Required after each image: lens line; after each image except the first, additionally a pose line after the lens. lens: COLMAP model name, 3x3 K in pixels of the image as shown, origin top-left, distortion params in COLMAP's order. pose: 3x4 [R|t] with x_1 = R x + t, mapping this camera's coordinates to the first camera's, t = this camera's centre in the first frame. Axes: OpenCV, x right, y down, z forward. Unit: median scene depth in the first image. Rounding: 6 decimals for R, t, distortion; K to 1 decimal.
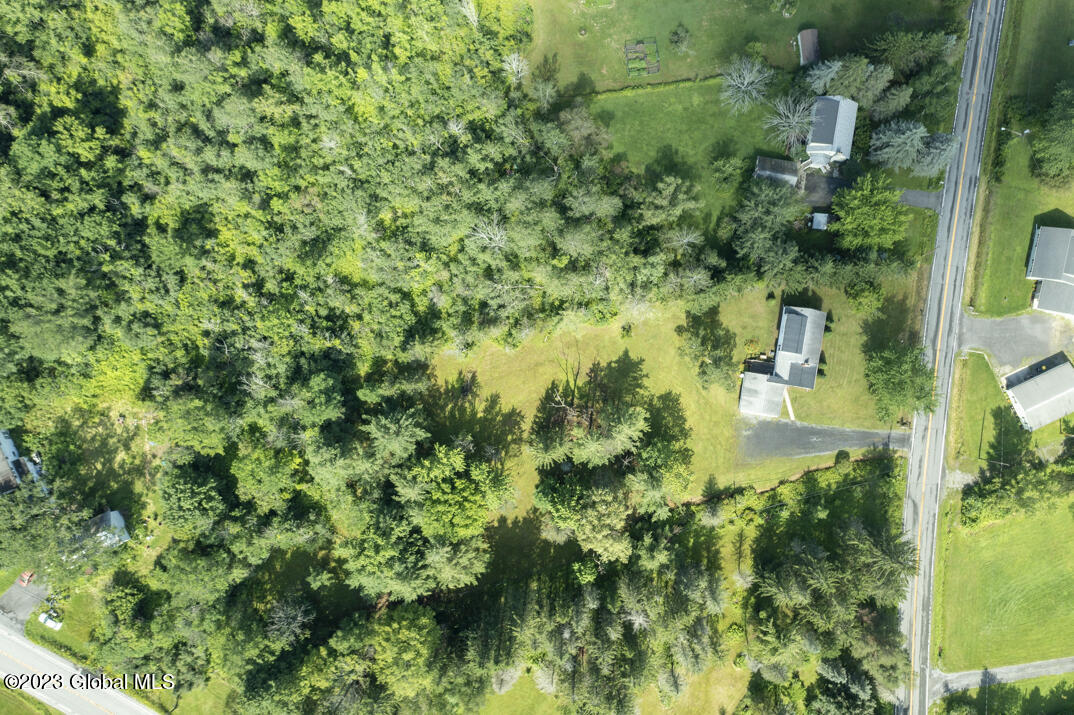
lens RADIAL K [[851.8, 0, 533.4], [0, 851.8, 352.2], [0, 0, 1]] dist [-0.018096, 0.009151]
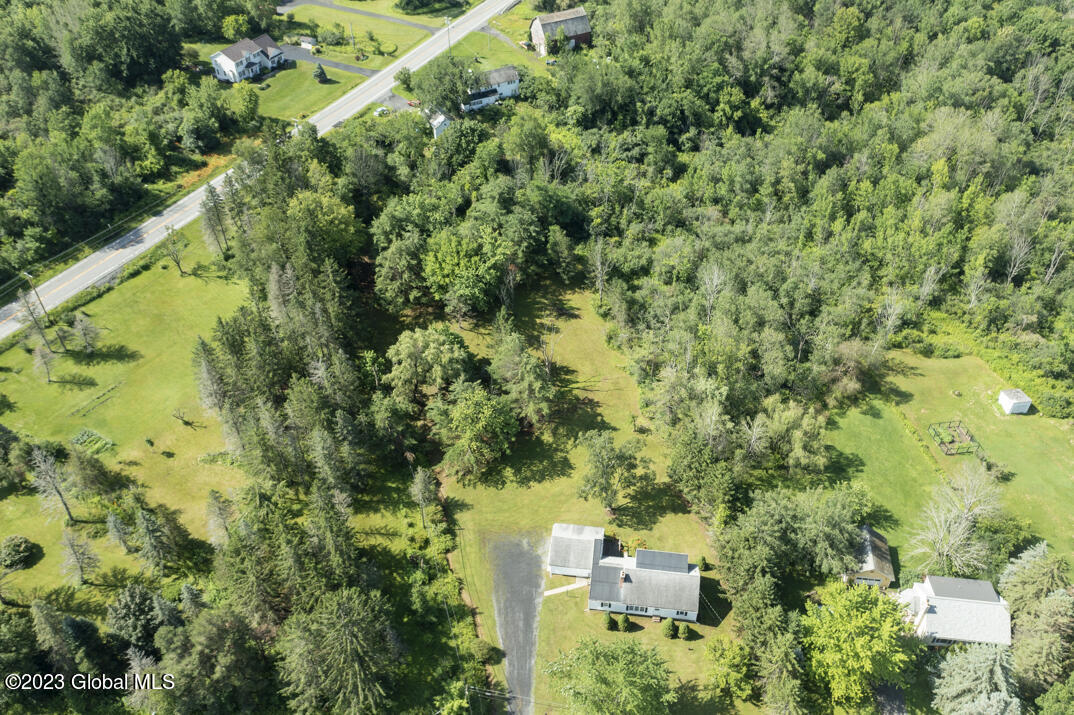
lens RADIAL K [[851.8, 0, 533.4], [0, 851.8, 352.2], [0, 0, 1]] dist [-0.018096, 0.009151]
pose [[0.029164, 0.664516, -0.746705, 0.729137], [-0.999367, 0.034627, -0.008217, 0.089777], [0.020396, 0.746471, 0.665105, 0.364174]]
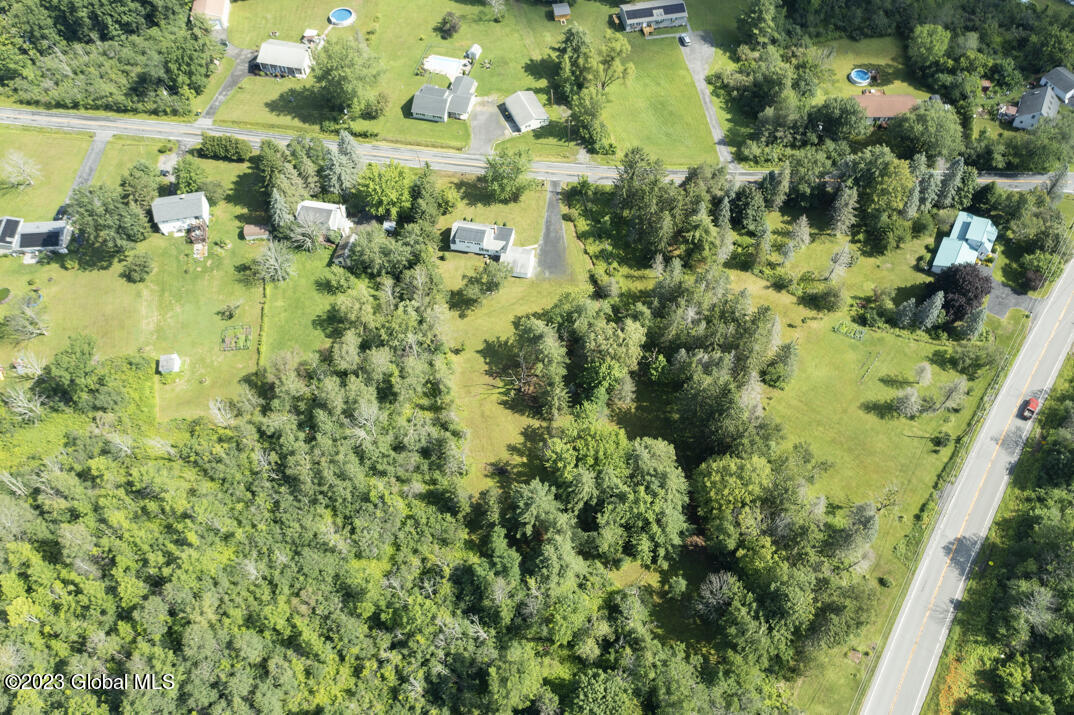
lens RADIAL K [[851.8, 0, 533.4], [0, 851.8, 352.2], [0, 0, 1]] dist [-0.018096, 0.009151]
pose [[0.032418, -0.827250, 0.560898, -0.577398], [0.999465, 0.024432, -0.021732, 0.107296], [0.004274, 0.561302, 0.827600, 0.007392]]
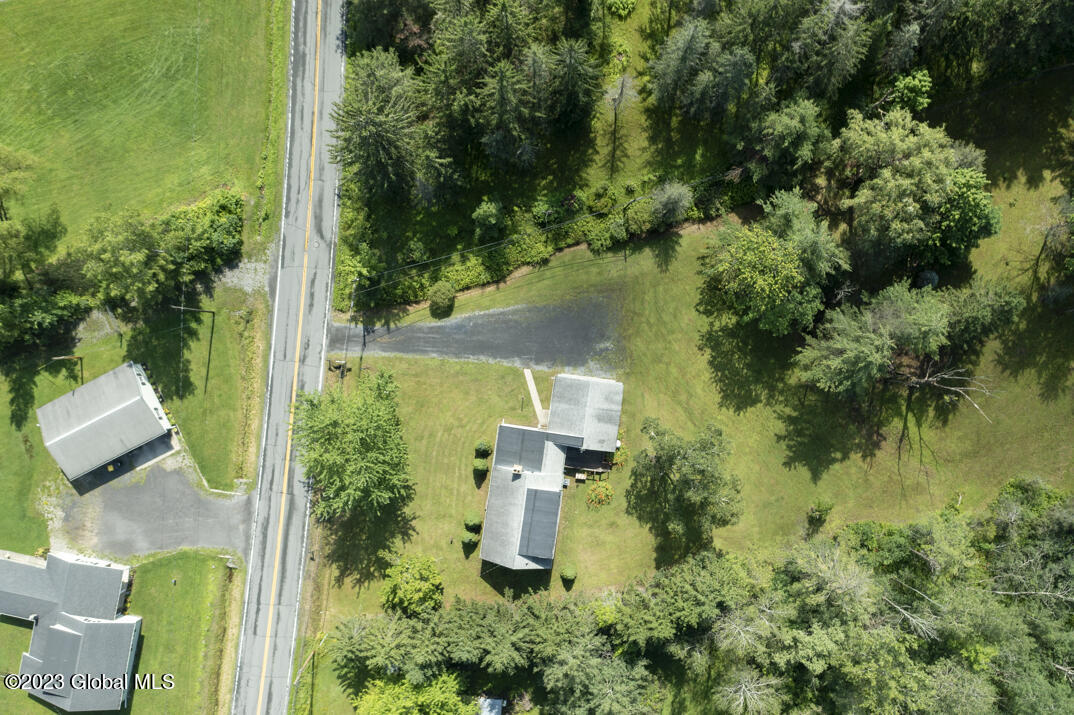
lens RADIAL K [[851.8, 0, 533.4], [0, 851.8, 352.2], [0, 0, 1]] dist [-0.018096, 0.009151]
pose [[-0.998284, 0.026330, 0.052296, 0.275276], [-0.025108, -0.999399, 0.023890, 0.078719], [0.052894, 0.022536, 0.998346, 0.423165]]
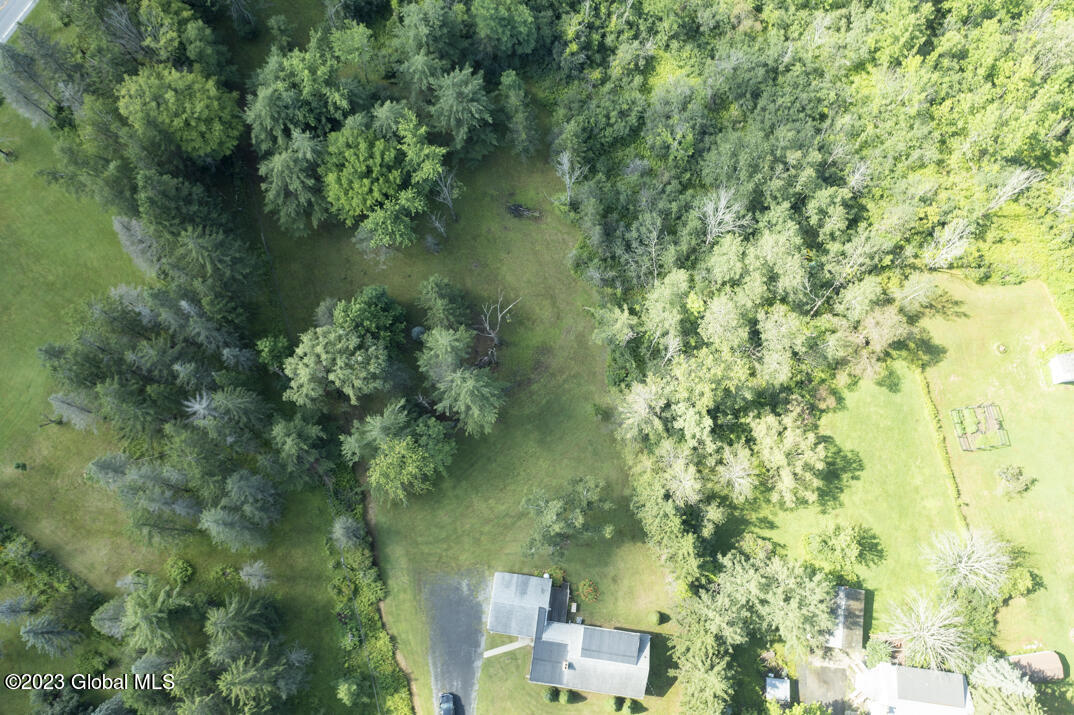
lens RADIAL K [[851.8, 0, 533.4], [0, 851.8, 352.2], [0, 0, 1]] dist [-0.018096, 0.009151]
pose [[0.025130, 0.971868, -0.234182, 0.233872], [-0.999359, 0.030393, 0.018895, 0.019595], [0.025481, 0.233558, 0.972009, 0.280922]]
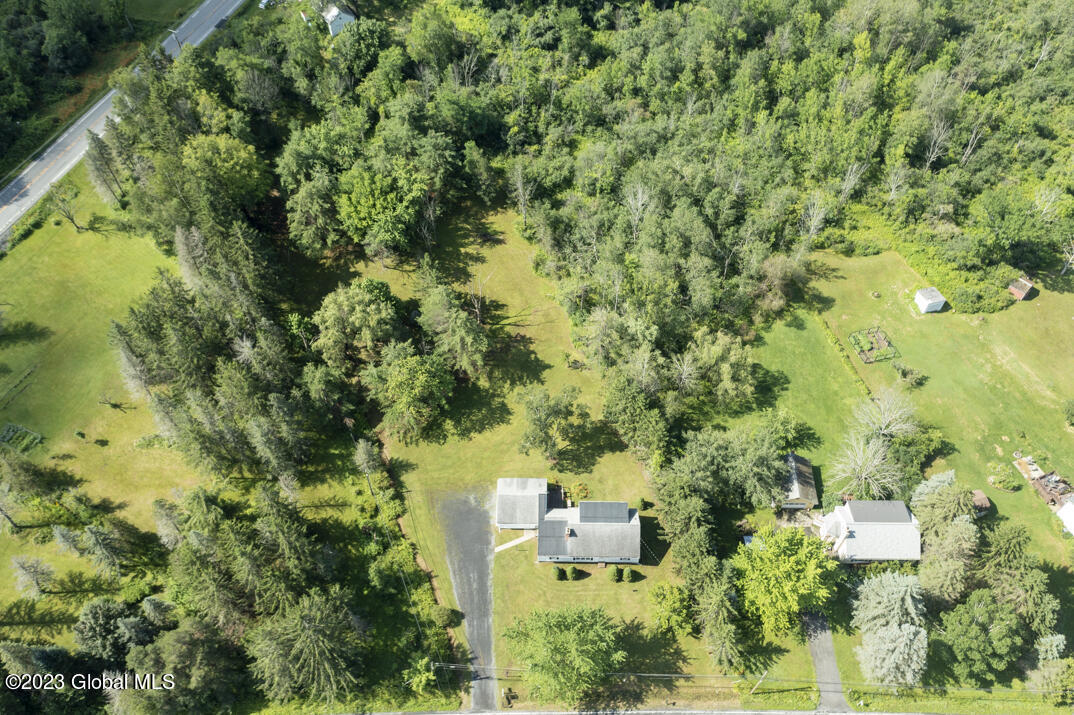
lens RADIAL K [[851.8, 0, 533.4], [0, 851.8, 352.2], [0, 0, 1]] dist [-0.018096, 0.009151]
pose [[0.145561, 0.805497, -0.574444, 0.622309], [-0.989205, 0.128416, -0.070592, 0.078297], [0.016906, 0.578518, 0.815494, 0.271955]]
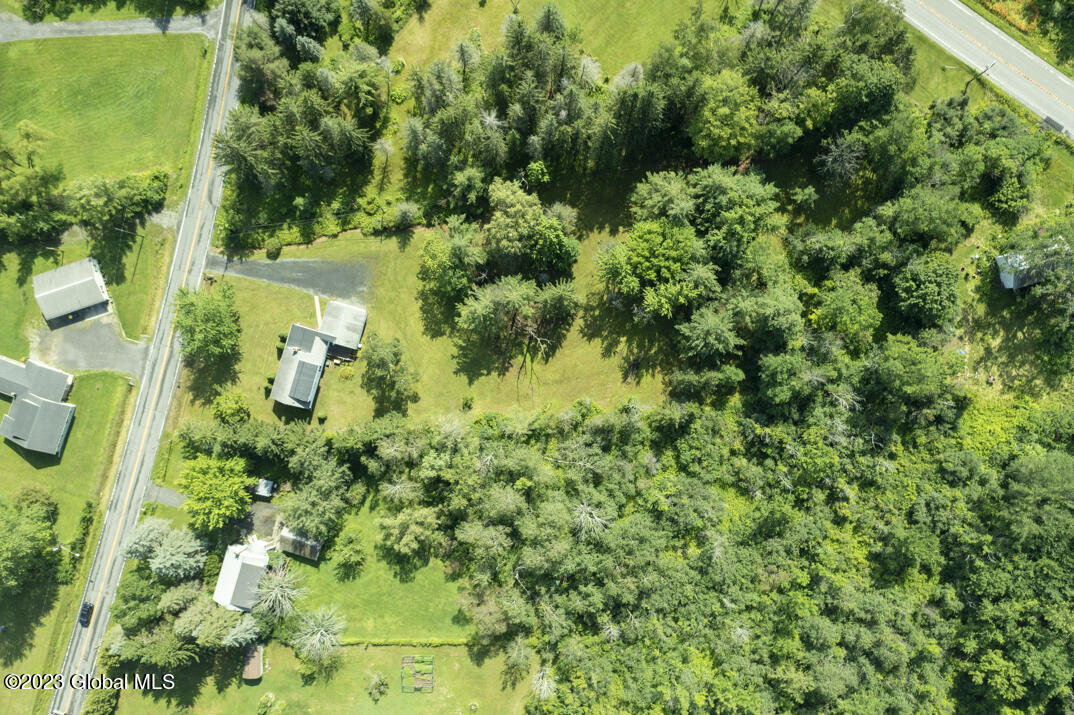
lens RADIAL K [[851.8, 0, 533.4], [0, 851.8, 352.2], [0, 0, 1]] dist [-0.018096, 0.009151]
pose [[-0.990973, -0.124074, 0.050778, -0.010995], [0.125036, -0.992020, 0.016208, 0.029678], [0.048362, 0.022410, 0.998578, 0.002266]]
